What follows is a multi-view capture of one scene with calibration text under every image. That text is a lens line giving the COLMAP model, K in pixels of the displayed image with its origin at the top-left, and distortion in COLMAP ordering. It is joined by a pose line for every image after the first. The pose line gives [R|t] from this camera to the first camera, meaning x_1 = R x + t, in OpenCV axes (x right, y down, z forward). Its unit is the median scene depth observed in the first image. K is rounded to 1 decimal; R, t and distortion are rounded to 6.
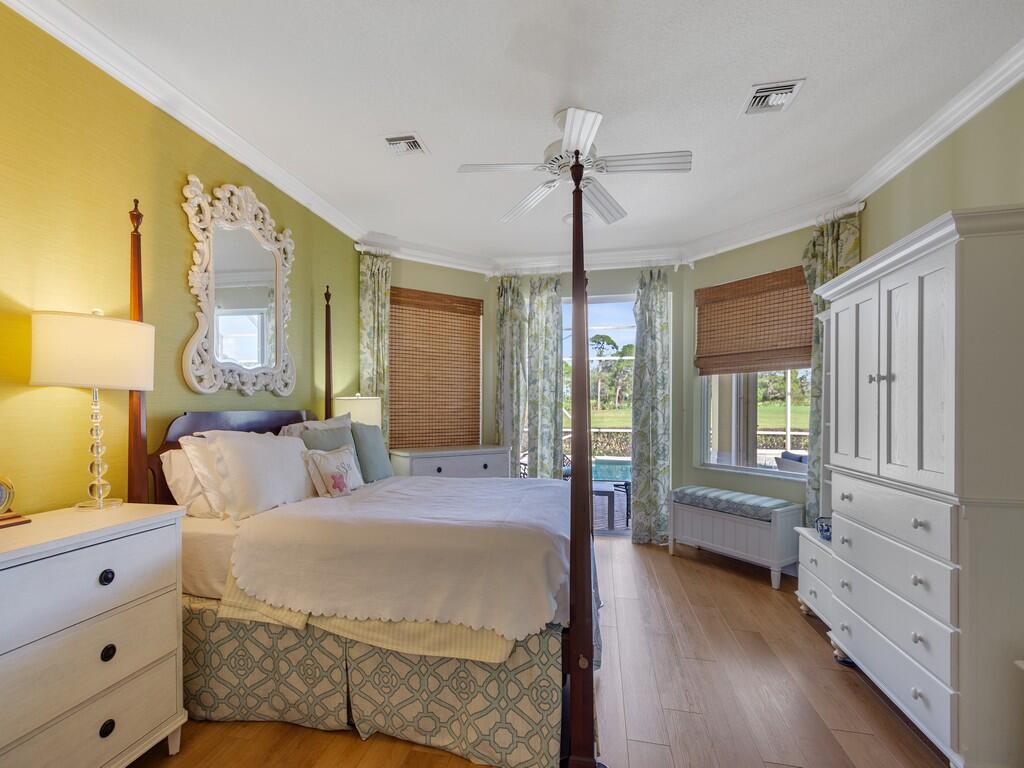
lens RADIAL K [[459.2, 0, 494.2], [0, 459.2, 405.7], [0, 0, 1]] dist [0.013208, -0.005207]
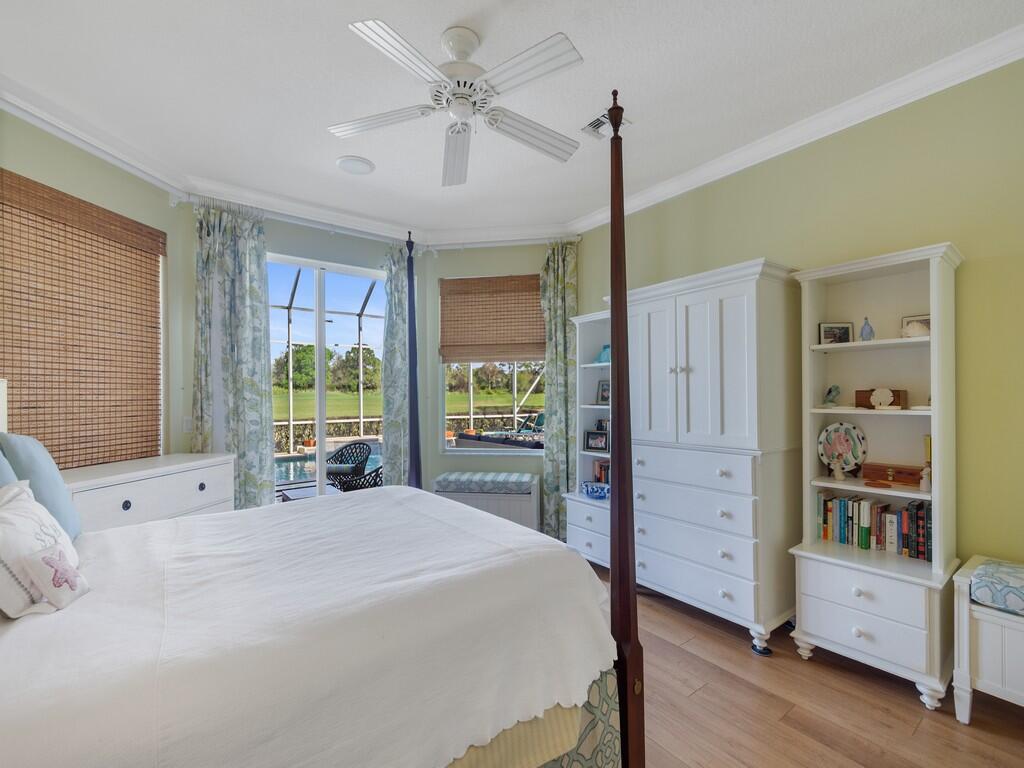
lens RADIAL K [[459.2, 0, 510.4], [0, 459.2, 390.7], [0, 0, 1]] dist [0.013208, -0.005207]
pose [[0.651511, -0.001716, 0.758638, -0.250268], [0.008500, 0.999951, -0.005038, 0.001445], [-0.758592, 0.009730, 0.651493, 0.247684]]
